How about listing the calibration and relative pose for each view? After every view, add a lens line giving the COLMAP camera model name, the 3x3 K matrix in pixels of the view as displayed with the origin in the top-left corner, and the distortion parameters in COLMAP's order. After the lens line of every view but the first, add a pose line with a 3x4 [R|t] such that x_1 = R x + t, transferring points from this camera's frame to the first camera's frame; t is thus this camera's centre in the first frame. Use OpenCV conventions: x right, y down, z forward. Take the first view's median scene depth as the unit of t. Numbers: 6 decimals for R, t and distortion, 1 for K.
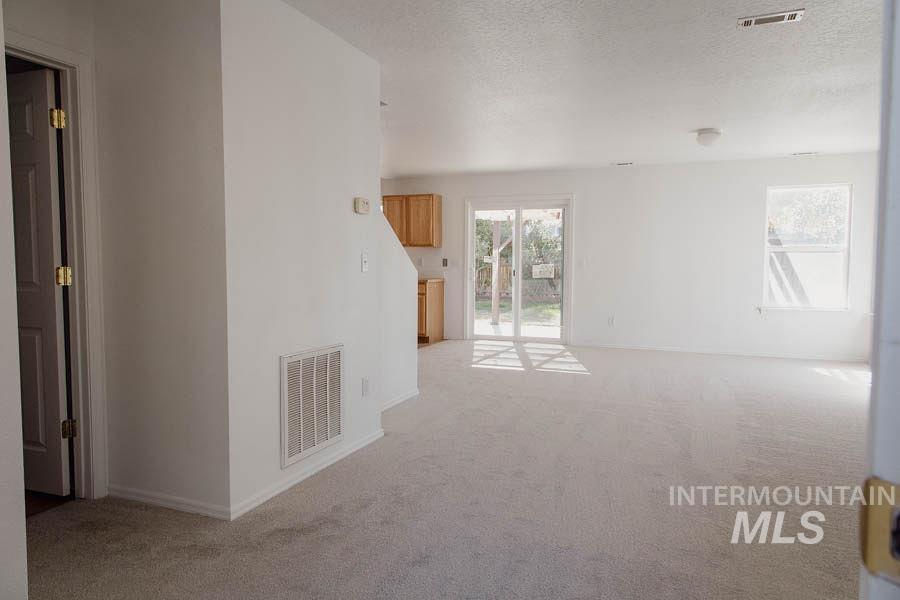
lens RADIAL K [[599.3, 0, 451.3], [0, 599.3, 297.6], [0, 0, 1]] dist [0.016306, 0.000794]
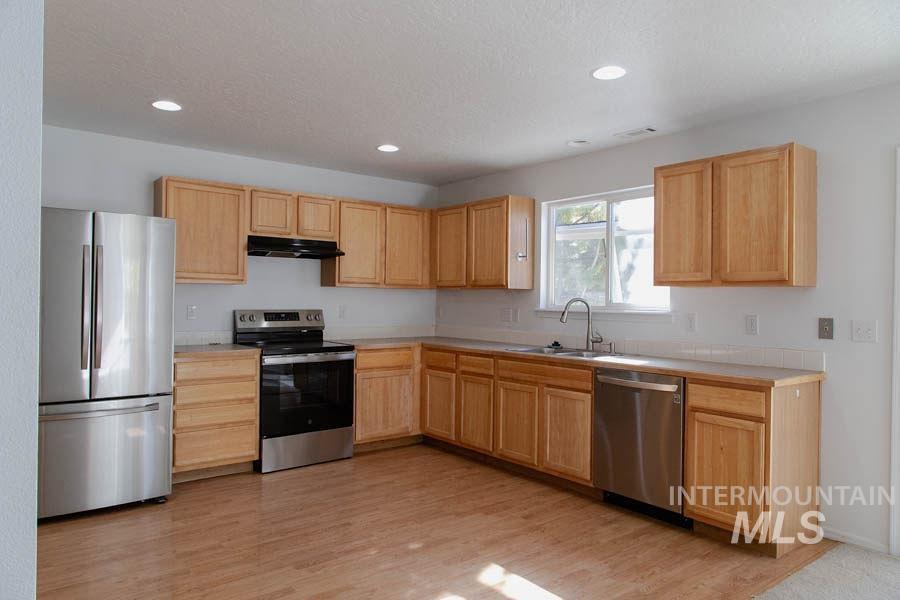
lens RADIAL K [[598.0, 0, 450.3], [0, 598.0, 295.6], [0, 0, 1]] dist [0.010334, 0.000861]
pose [[0.869406, 0.005773, -0.494064, -0.036030], [-0.039976, 0.997475, -0.058691, -0.058739], [0.492478, 0.070777, 0.867442, 0.692453]]
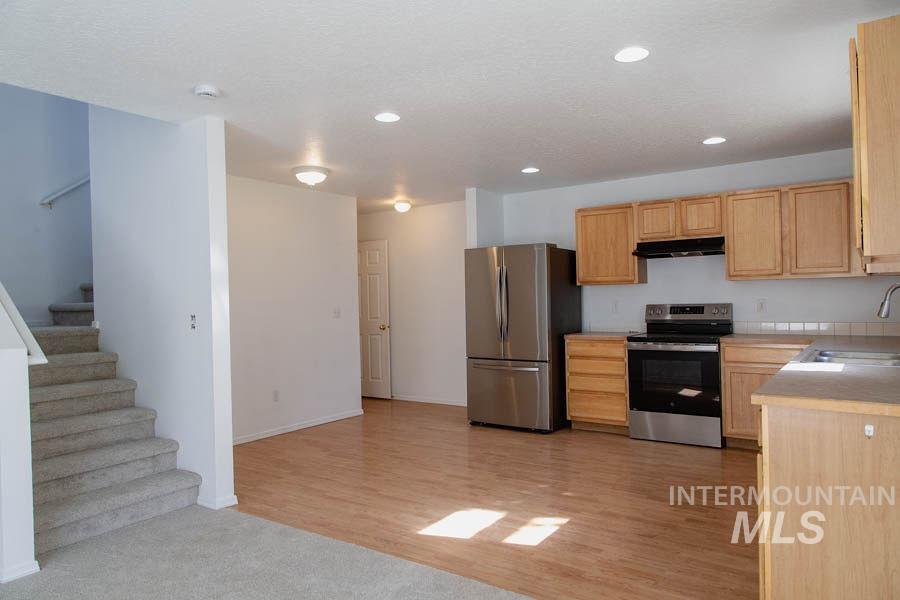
lens RADIAL K [[599.3, 0, 451.3], [0, 599.3, 297.6], [0, 0, 1]] dist [0.016306, 0.000794]
pose [[-0.219829, -0.000079, -0.975538, 0.271848], [-0.037381, 0.999266, 0.008342, -0.078520], [0.974822, 0.038301, -0.219670, 1.073117]]
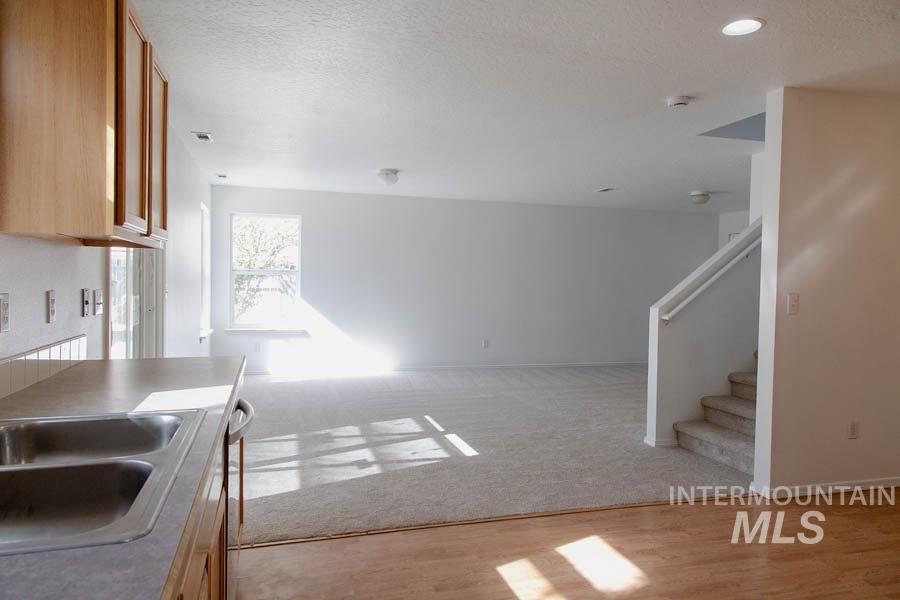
lens RADIAL K [[598.0, 0, 450.3], [0, 598.0, 295.6], [0, 0, 1]] dist [0.010334, 0.000861]
pose [[-0.623953, -0.033975, 0.780723, -0.413433], [0.029098, 0.997352, 0.066658, -0.093697], [-0.780920, 0.064309, -0.621312, 1.281638]]
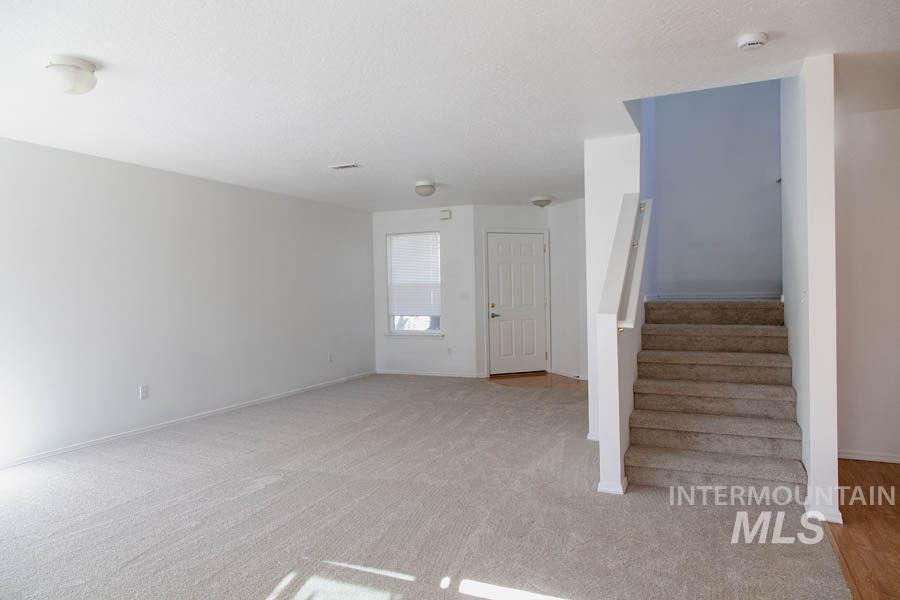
lens RADIAL K [[605.7, 0, 449.2], [0, 605.7, 295.6], [0, 0, 1]] dist [0.022751, -0.000291]
pose [[-0.998863, 0.012341, 0.046042, 0.058349], [0.015675, 0.997225, 0.072778, -0.085597], [-0.045016, 0.073417, -0.996285, 1.218683]]
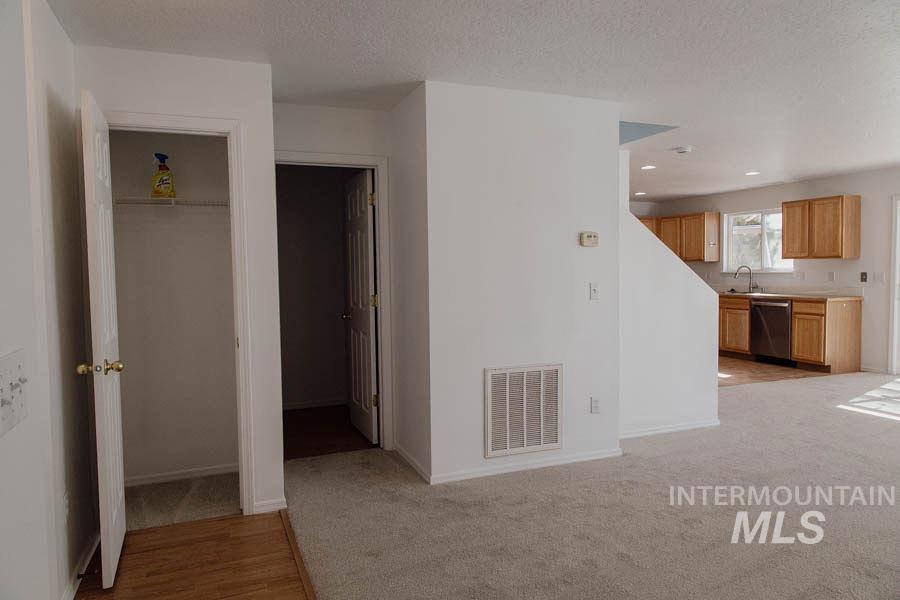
lens RADIAL K [[596.7, 0, 447.3], [0, 596.7, 297.3], [0, 0, 1]] dist [0.004792, 0.000672]
pose [[0.690851, 0.022089, -0.722660, 0.230650], [-0.028006, 0.999601, 0.003781, -0.021876], [0.722455, 0.017627, 0.691193, 0.031828]]
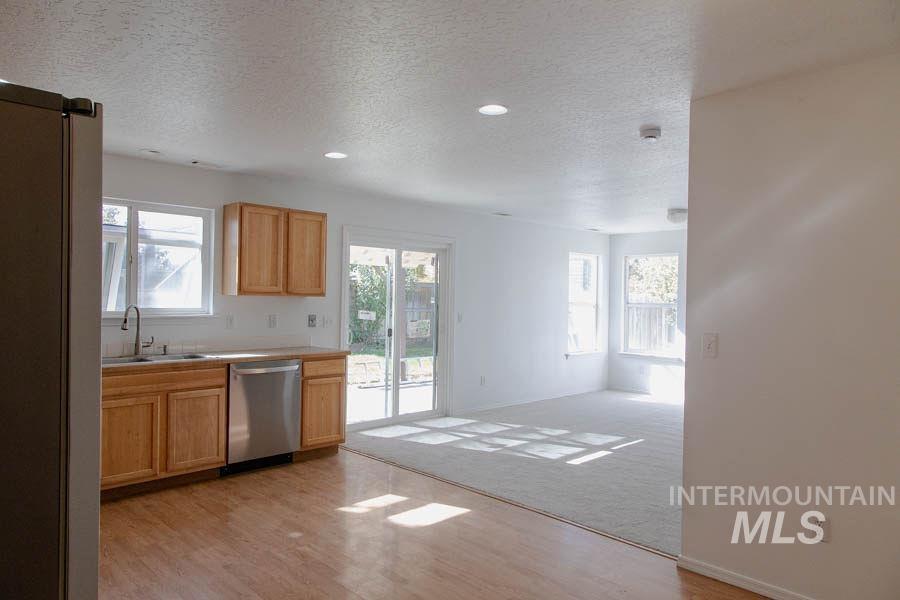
lens RADIAL K [[598.0, 0, 450.3], [0, 598.0, 295.6], [0, 0, 1]] dist [0.010334, 0.000861]
pose [[0.399431, 0.007878, 0.916729, -0.659724], [0.041246, 0.998796, -0.026555, -0.076928], [-0.915835, 0.048419, 0.398626, 0.751165]]
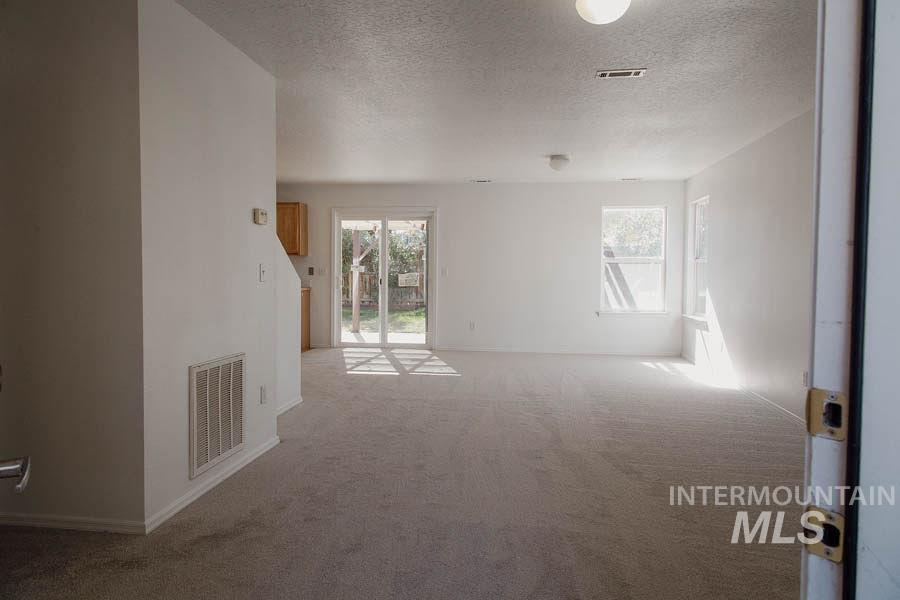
lens RADIAL K [[598.0, 0, 450.3], [0, 598.0, 295.6], [0, 0, 1]] dist [0.010334, 0.000861]
pose [[0.967409, -0.007201, 0.253118, -0.047950], [0.011466, 0.999816, -0.015379, 0.000360], [-0.252961, 0.017781, 0.967313, -0.030788]]
